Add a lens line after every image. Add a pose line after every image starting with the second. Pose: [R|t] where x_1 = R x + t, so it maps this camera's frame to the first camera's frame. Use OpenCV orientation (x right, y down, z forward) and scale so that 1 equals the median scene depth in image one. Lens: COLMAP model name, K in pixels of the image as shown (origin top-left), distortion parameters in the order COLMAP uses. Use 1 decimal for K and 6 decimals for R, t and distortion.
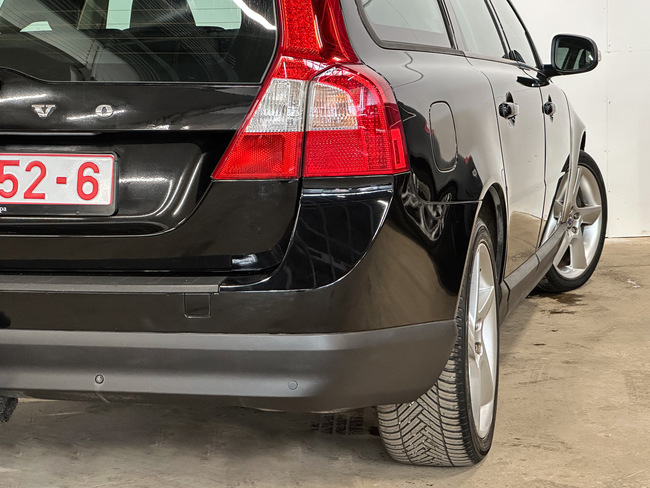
lens RADIAL K [[1475.6, 0, 320.2], [0, 1475.6, 245.4], [0, 0, 1]] dist [0.121195, 0.000000]
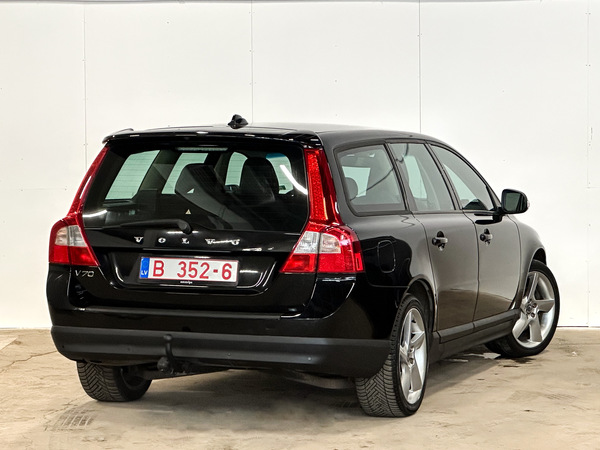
lens RADIAL K [[2380.2, 0, 301.1], [0, 2380.2, 225.6], [0, 0, 1]] dist [-0.796809, 0.000000]
pose [[0.996314, 0.028287, -0.080984, 0.259873], [-0.033668, 0.997260, -0.065873, 0.126410], [0.078899, 0.068356, 0.994536, -2.705613]]
